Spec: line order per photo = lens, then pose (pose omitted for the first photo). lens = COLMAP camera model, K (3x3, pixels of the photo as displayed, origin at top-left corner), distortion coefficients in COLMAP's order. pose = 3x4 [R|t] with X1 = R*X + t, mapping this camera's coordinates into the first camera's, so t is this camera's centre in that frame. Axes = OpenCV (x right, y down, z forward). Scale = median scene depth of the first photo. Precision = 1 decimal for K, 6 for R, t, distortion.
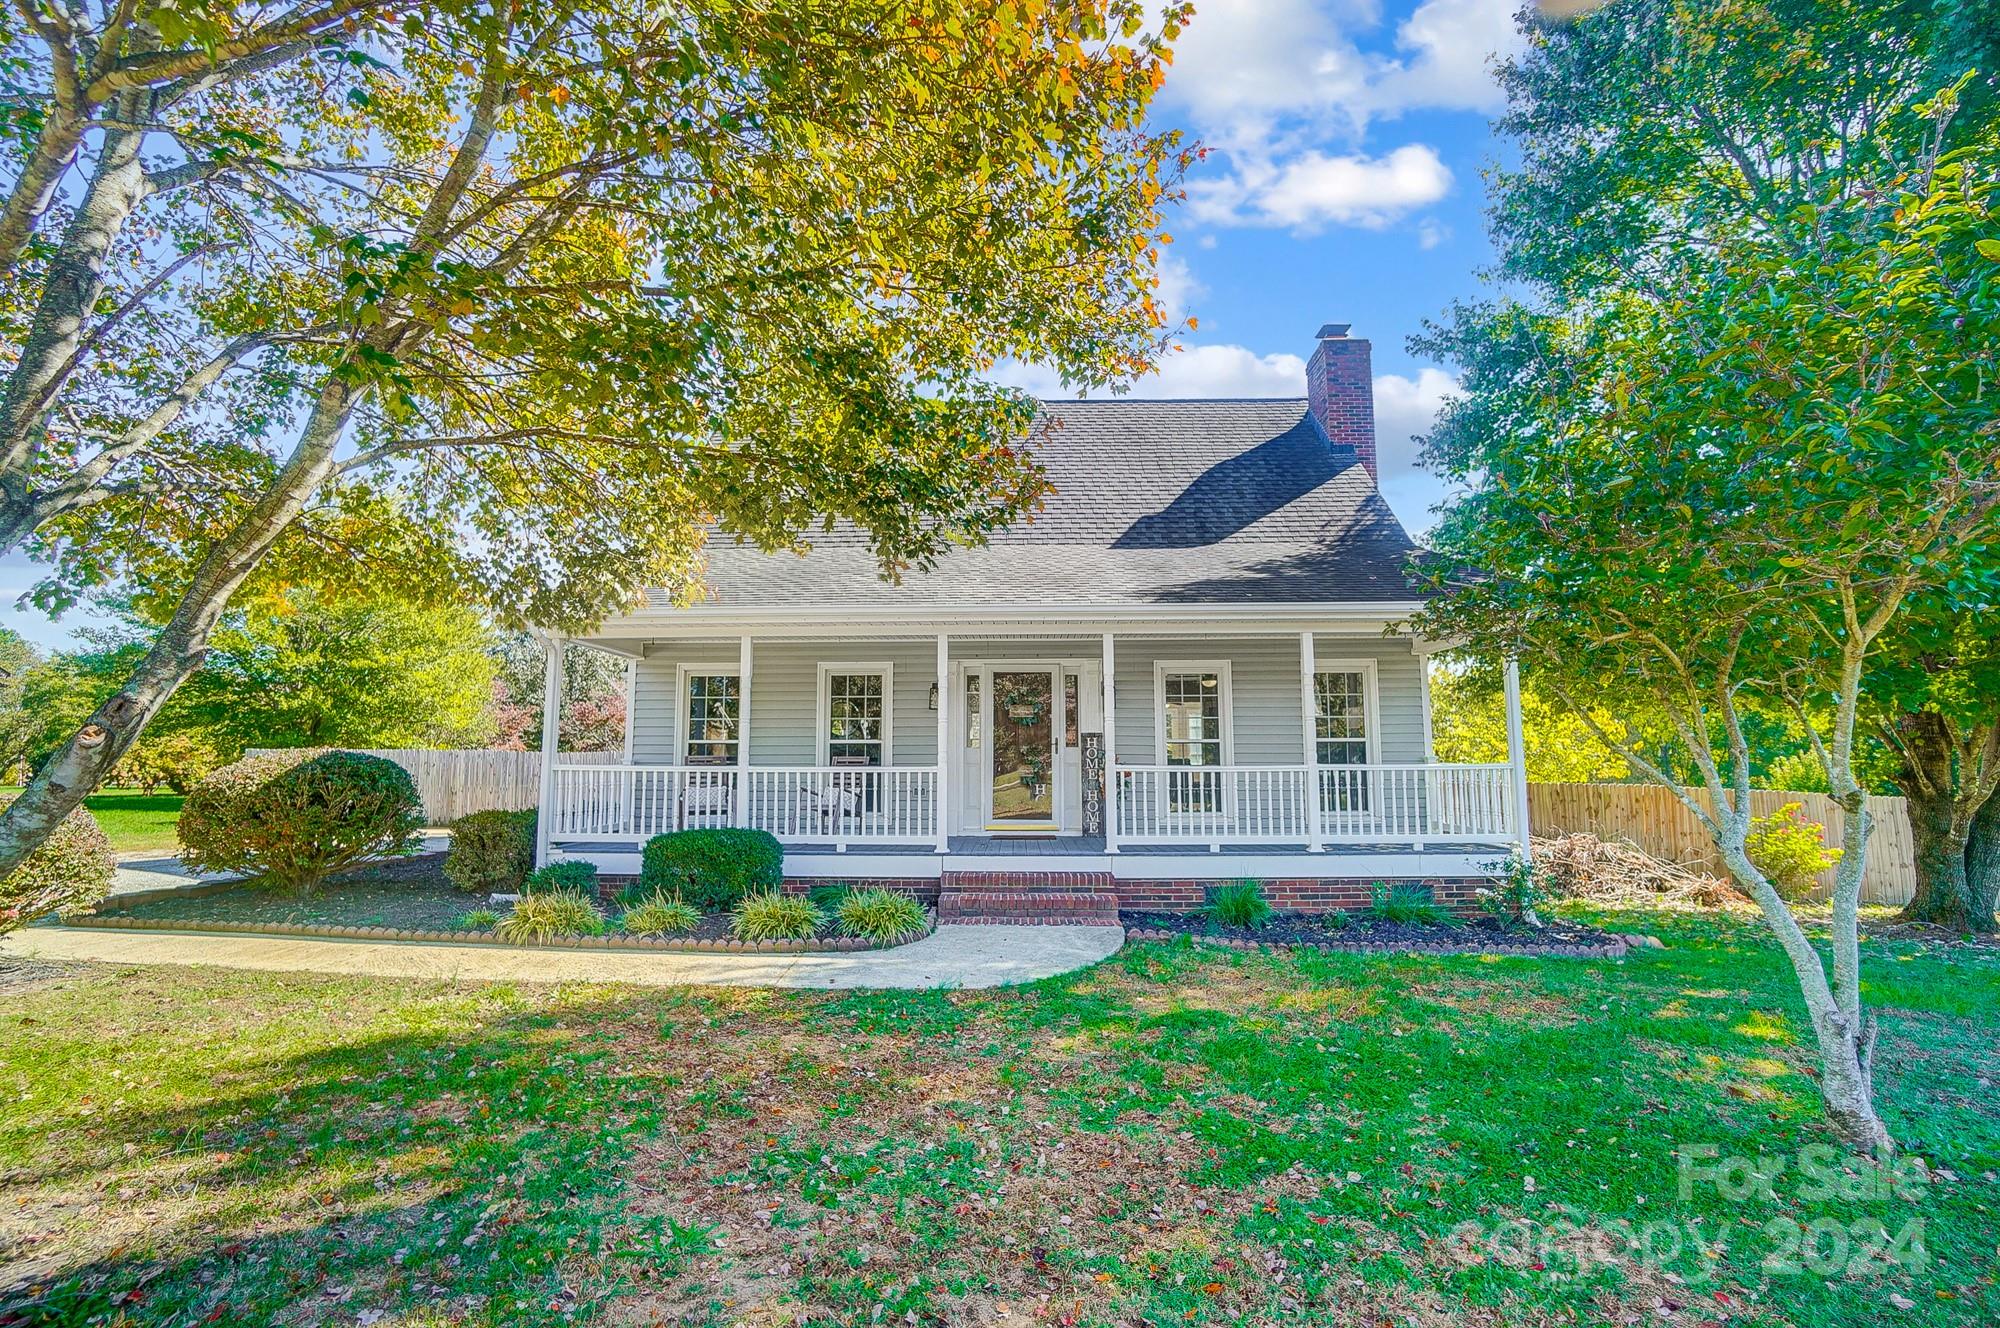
lens RADIAL K [[888.4, 0, 1000.0], [0, 888.4, 664.0], [0, 0, 1]] dist [-0.003970, -0.000121]
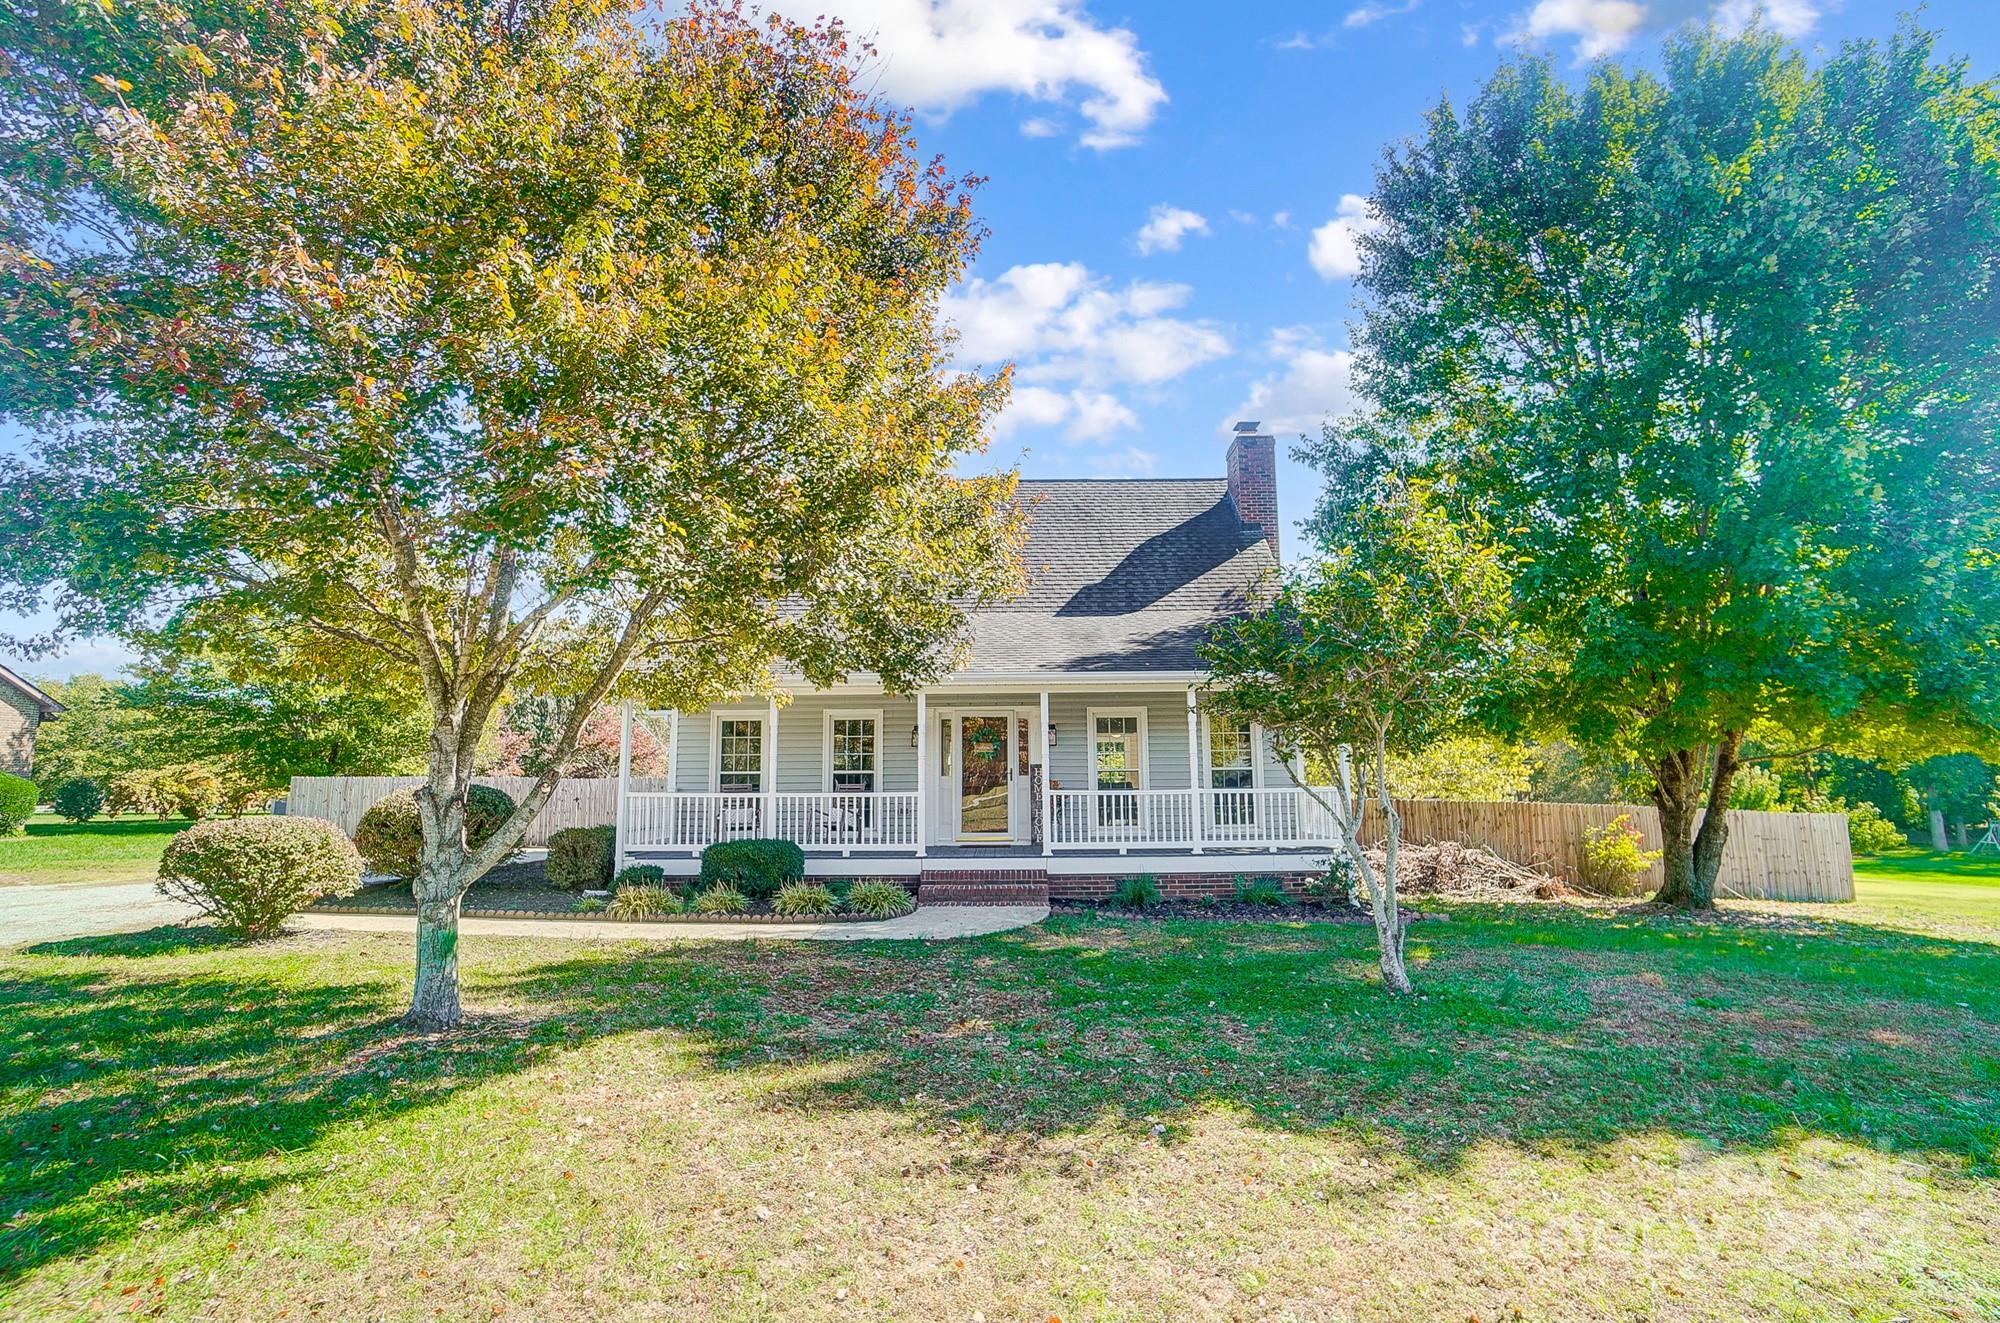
lens RADIAL K [[920.8, 0, 1000.0], [0, 920.8, 661.5], [0, 0, 1]] dist [-0.015770, -0.000124]
pose [[0.999868, -0.005554, 0.015254, 0.030863], [0.005850, 0.999794, -0.019435, -0.049920], [-0.015143, 0.019522, 0.999695, -0.361404]]
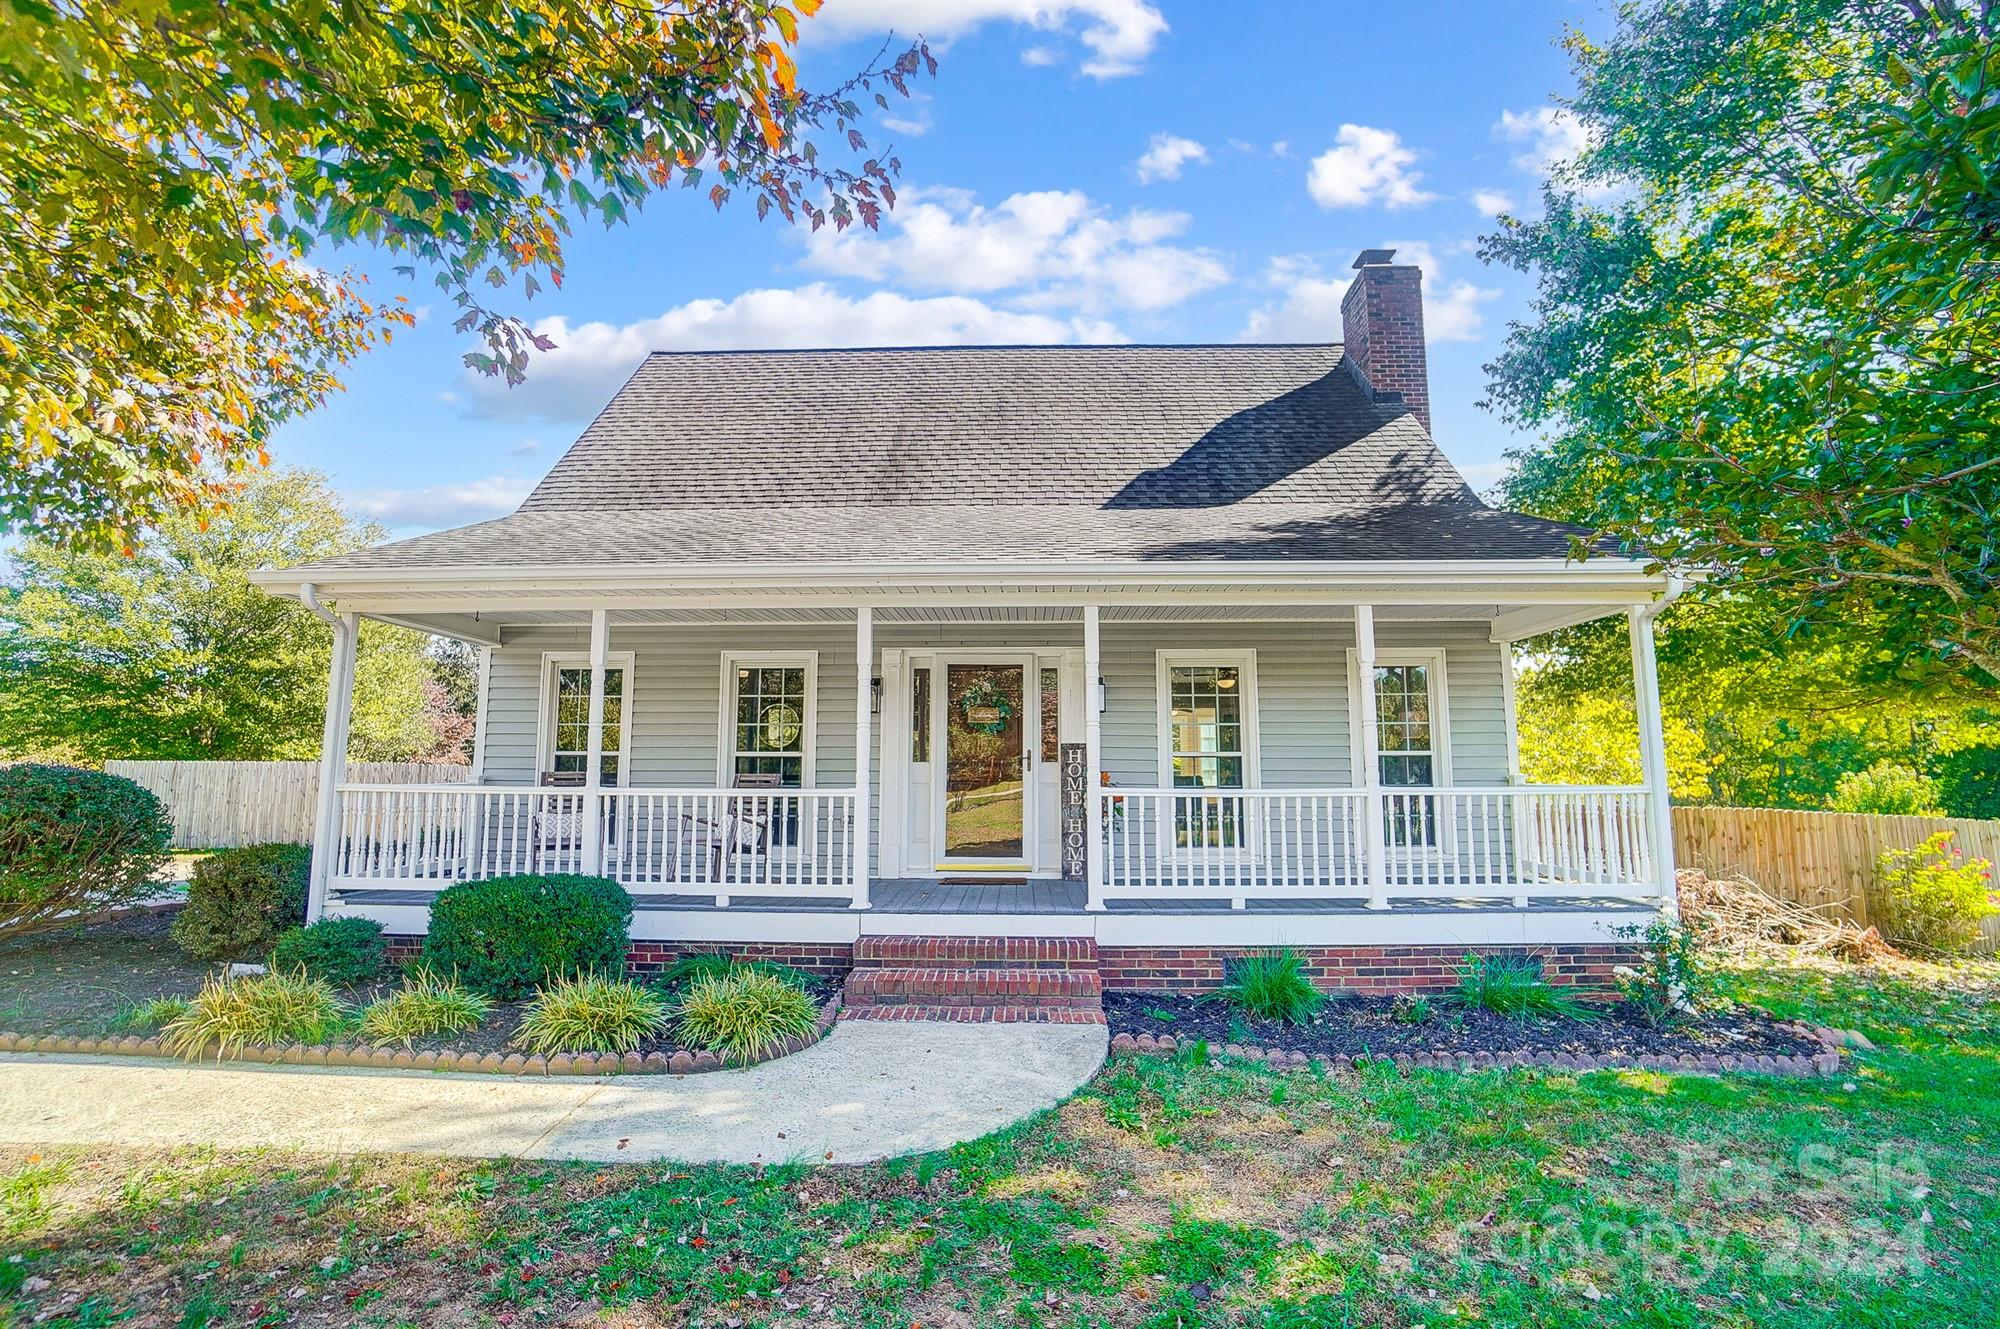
lens RADIAL K [[920.8, 0, 1000.0], [0, 920.8, 664.5], [0, 0, 1]] dist [-0.015770, -0.000124]
pose [[0.999994, 0.001689, -0.003107, 0.045419], [-0.001724, 0.999936, -0.011142, 0.020141], [0.003088, 0.011147, 0.999933, 0.226759]]
